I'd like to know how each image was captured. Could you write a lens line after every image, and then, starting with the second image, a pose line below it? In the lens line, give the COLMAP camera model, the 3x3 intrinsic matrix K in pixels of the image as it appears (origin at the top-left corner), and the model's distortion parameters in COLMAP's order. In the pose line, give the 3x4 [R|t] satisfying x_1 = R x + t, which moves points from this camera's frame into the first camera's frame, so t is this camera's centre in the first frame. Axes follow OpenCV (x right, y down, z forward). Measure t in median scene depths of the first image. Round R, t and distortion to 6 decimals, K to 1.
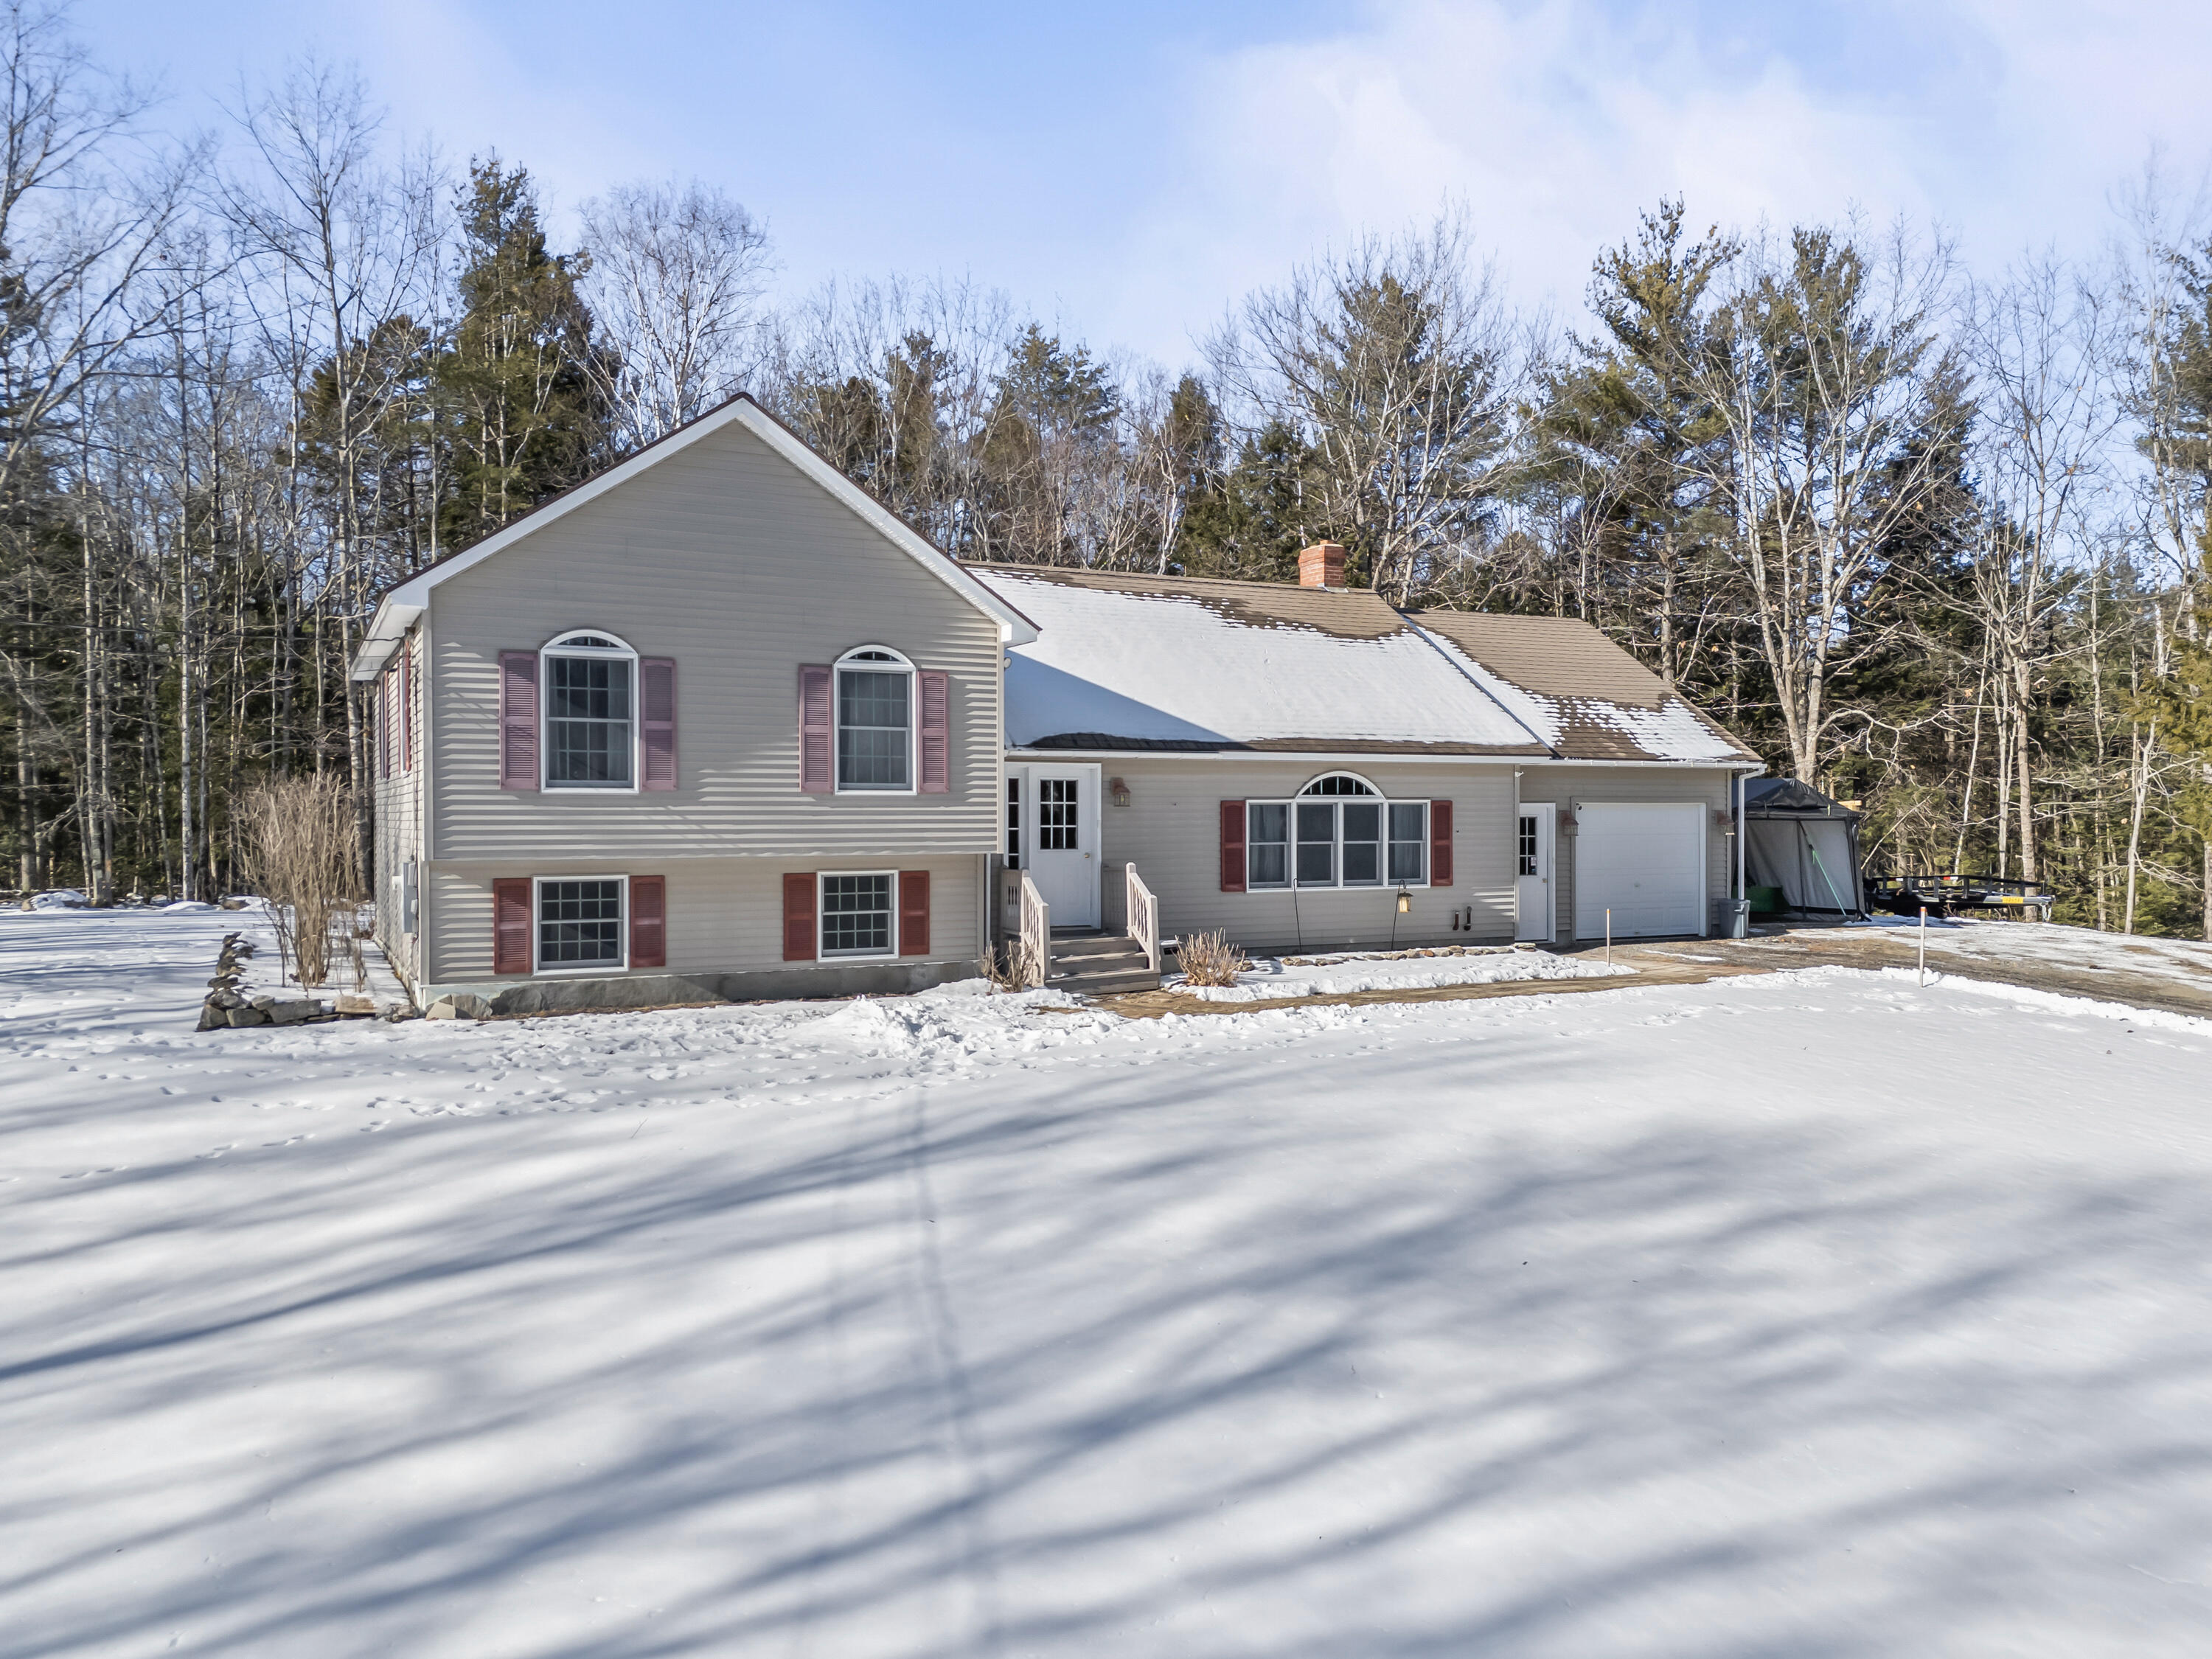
lens RADIAL K [[1628.1, 0, 1104.2], [0, 1628.1, 836.5], [0, 0, 1]] dist [0.058172, -0.040092]
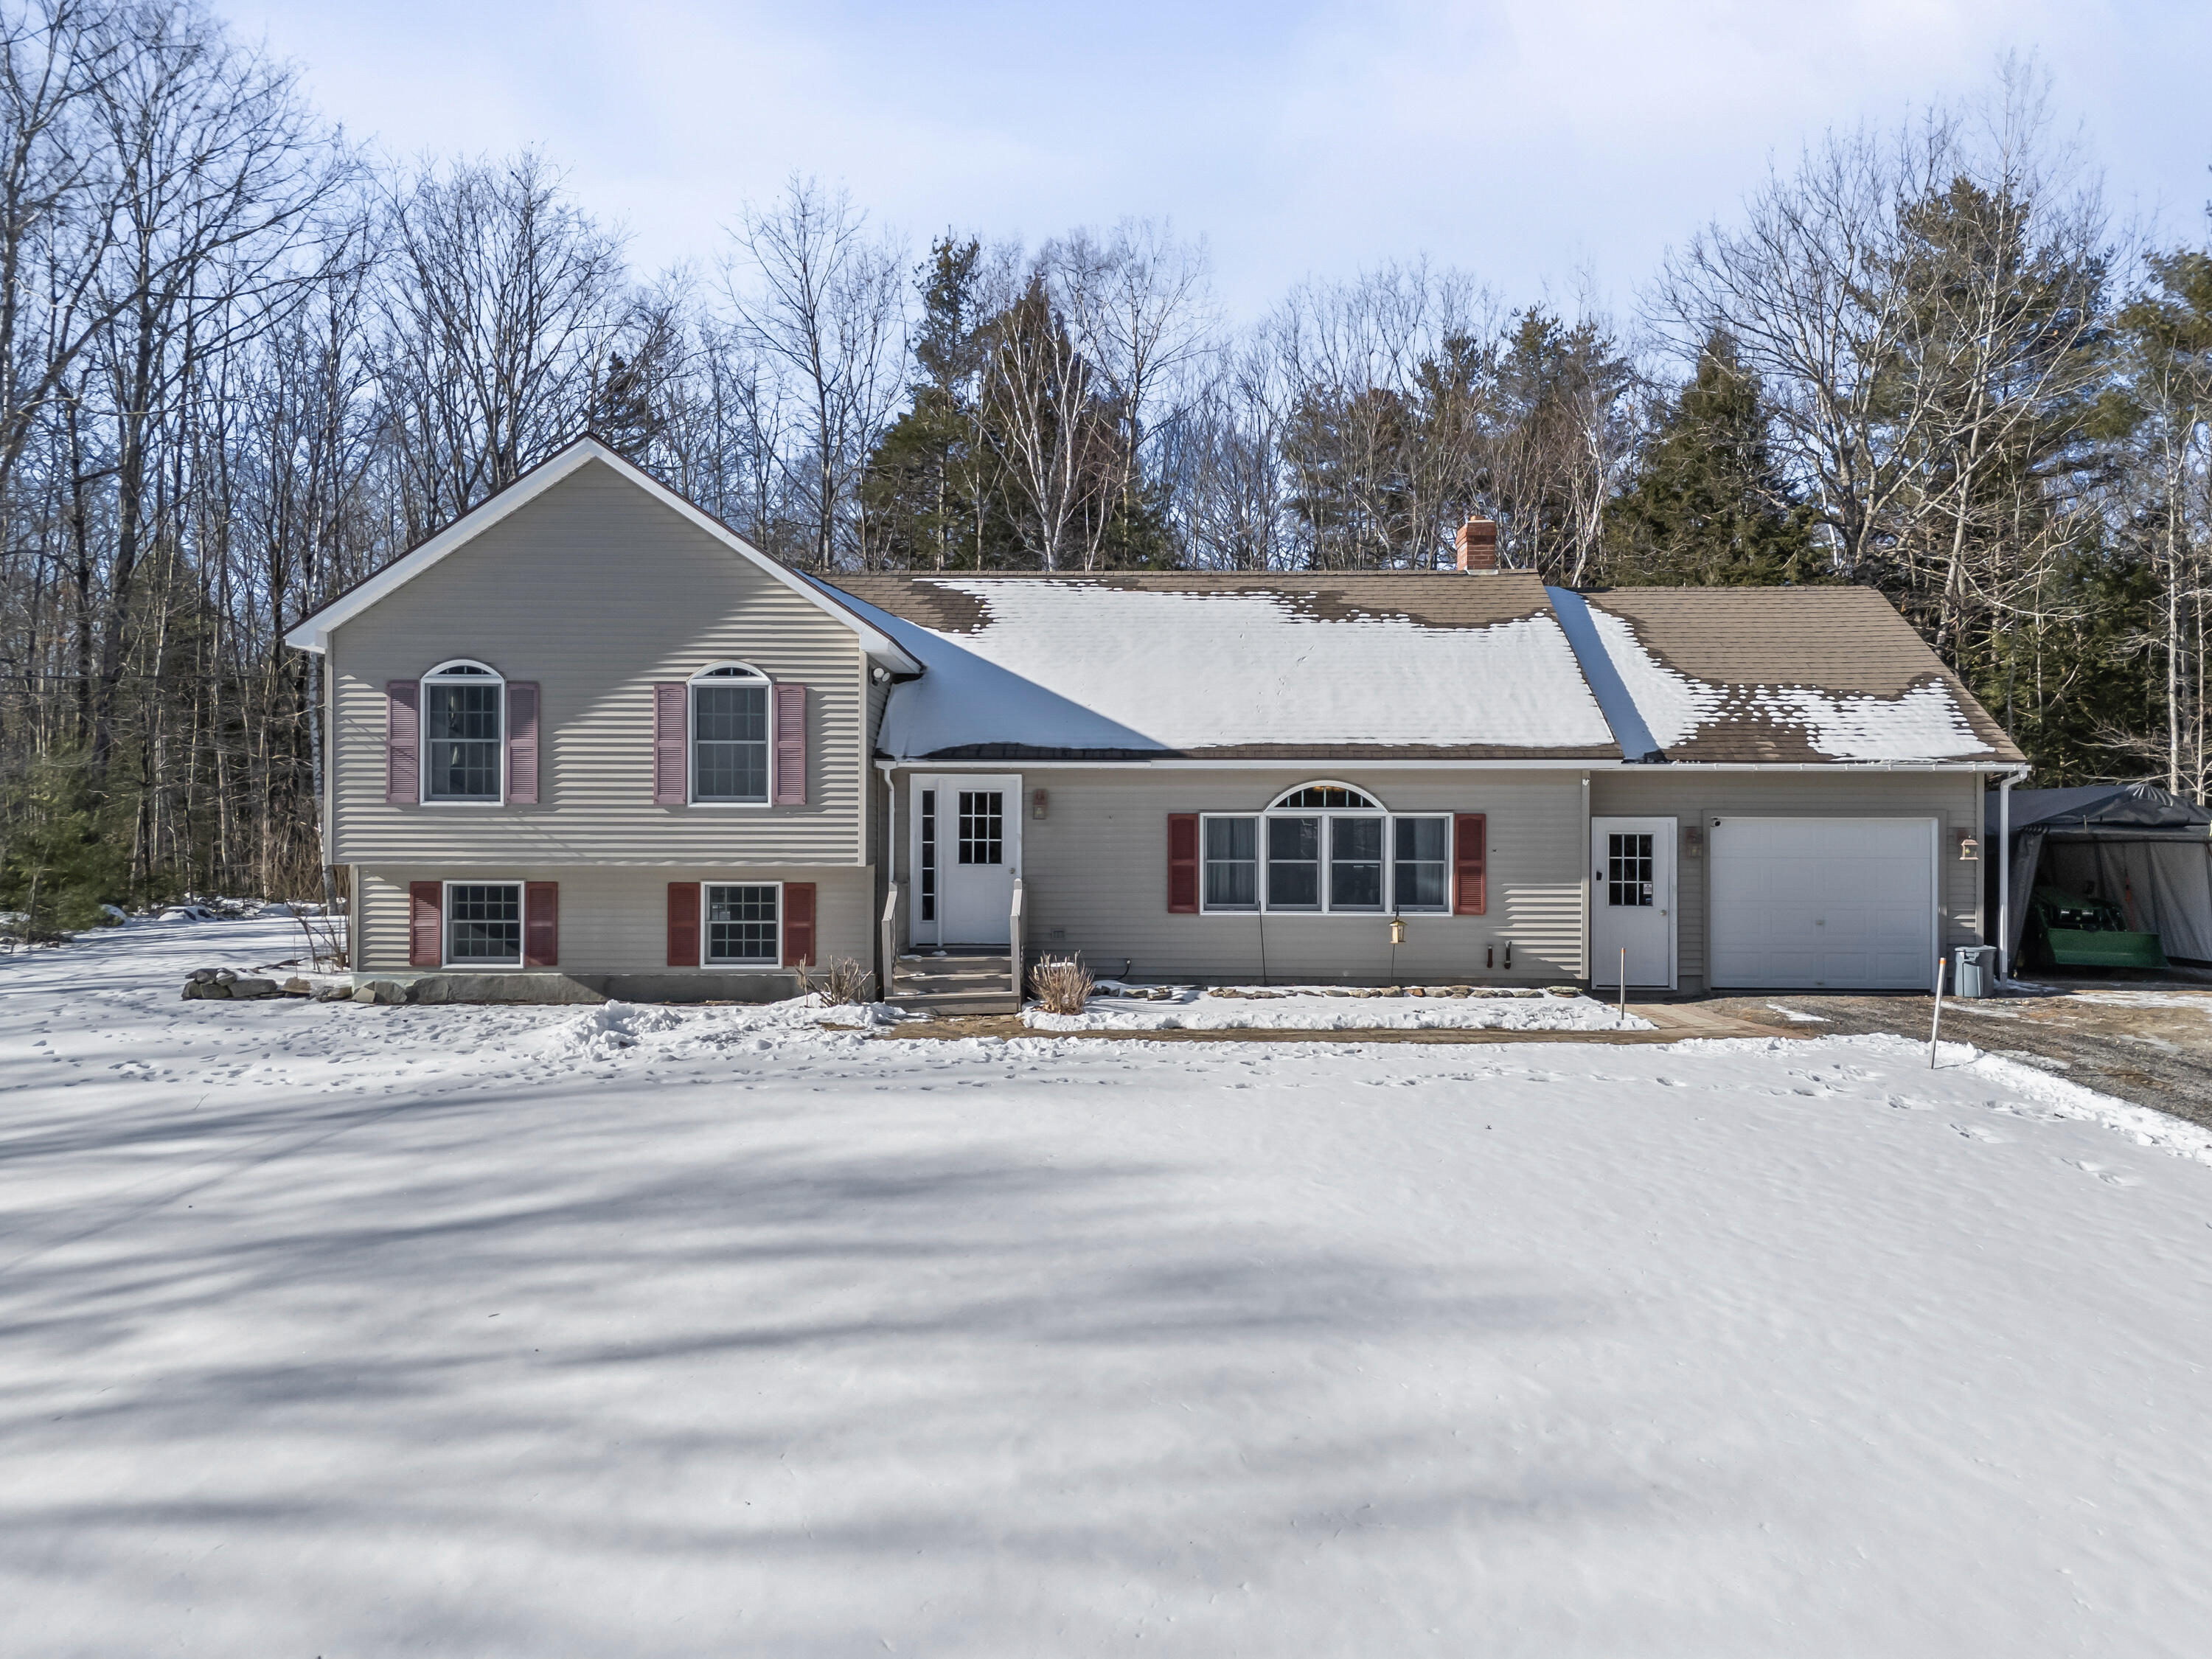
lens RADIAL K [[1628.1, 0, 1101.5], [0, 1628.1, 840.1], [0, 0, 1]] dist [0.058172, -0.040092]
pose [[0.882689, 0.006180, -0.469917, 0.462038], [-0.011146, 0.999908, -0.007786, 0.000439], [0.469825, 0.012110, 0.882676, 0.171706]]
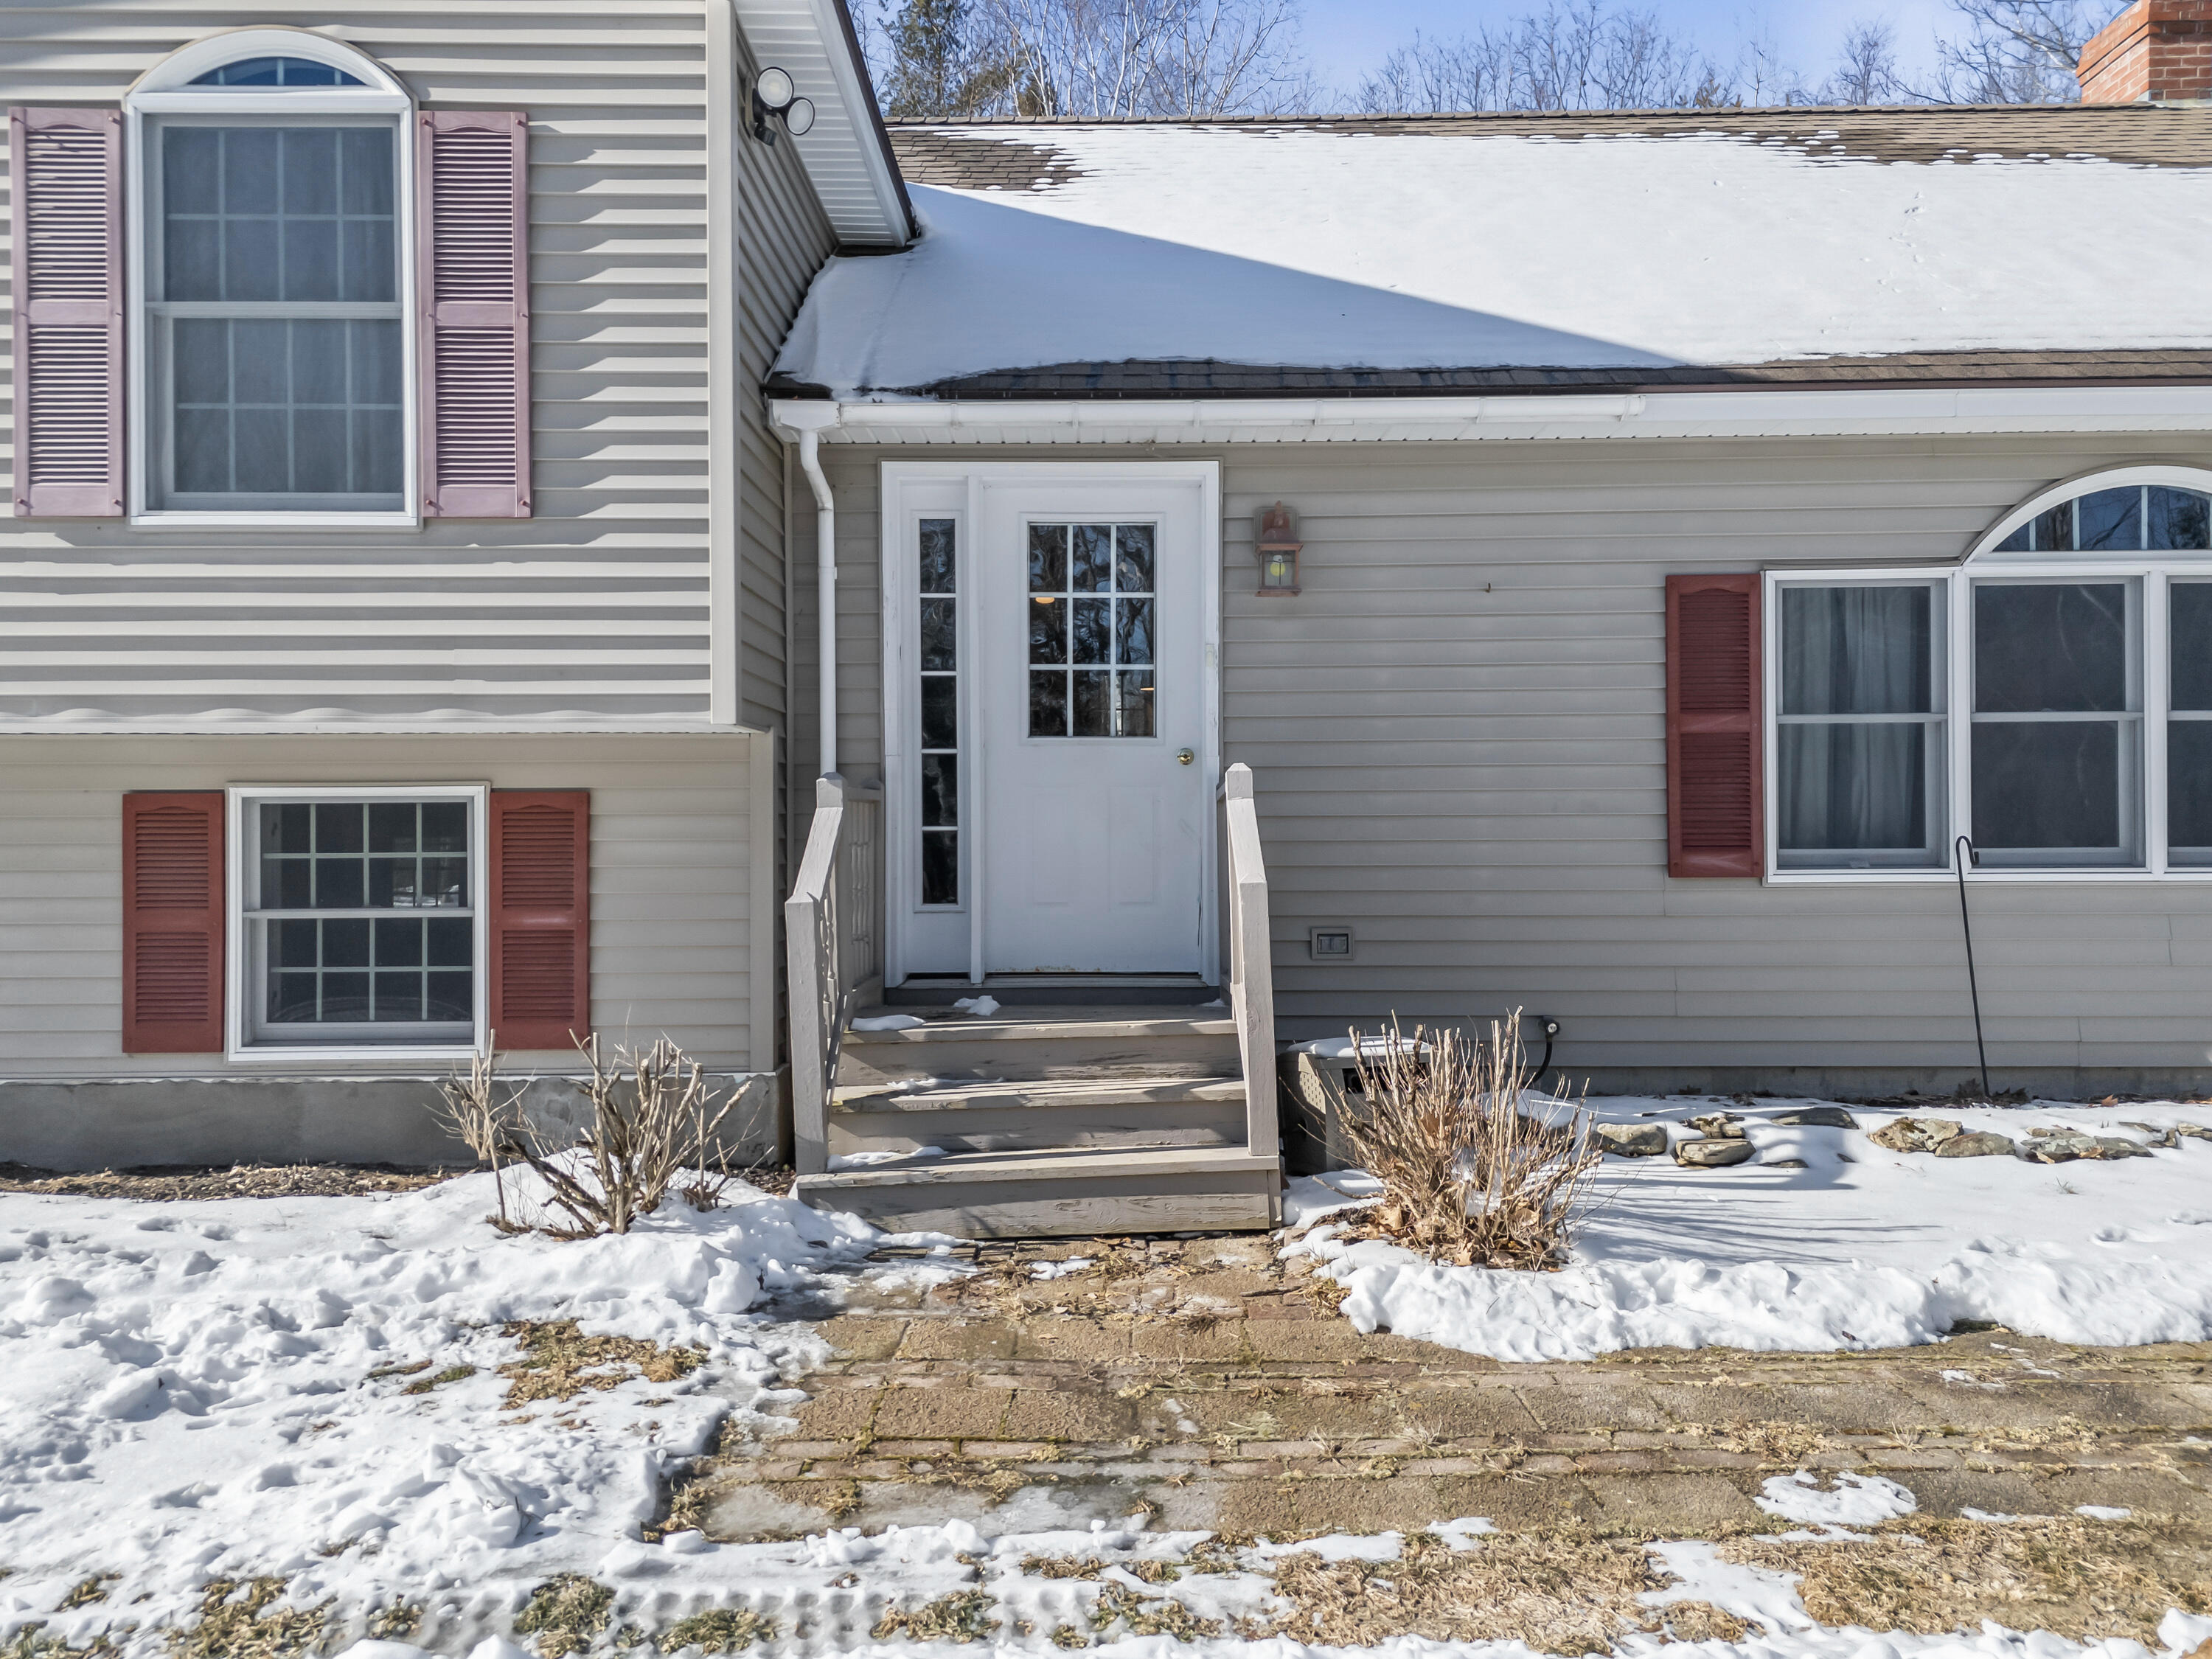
lens RADIAL K [[1628.1, 0, 1089.6], [0, 1628.1, 830.6], [0, 0, 1]] dist [0.058172, -0.040092]
pose [[0.887576, -0.002326, -0.460656, 0.115206], [-0.003782, 0.999917, -0.012335, 0.029087], [0.460646, 0.012690, 0.887493, 0.671284]]
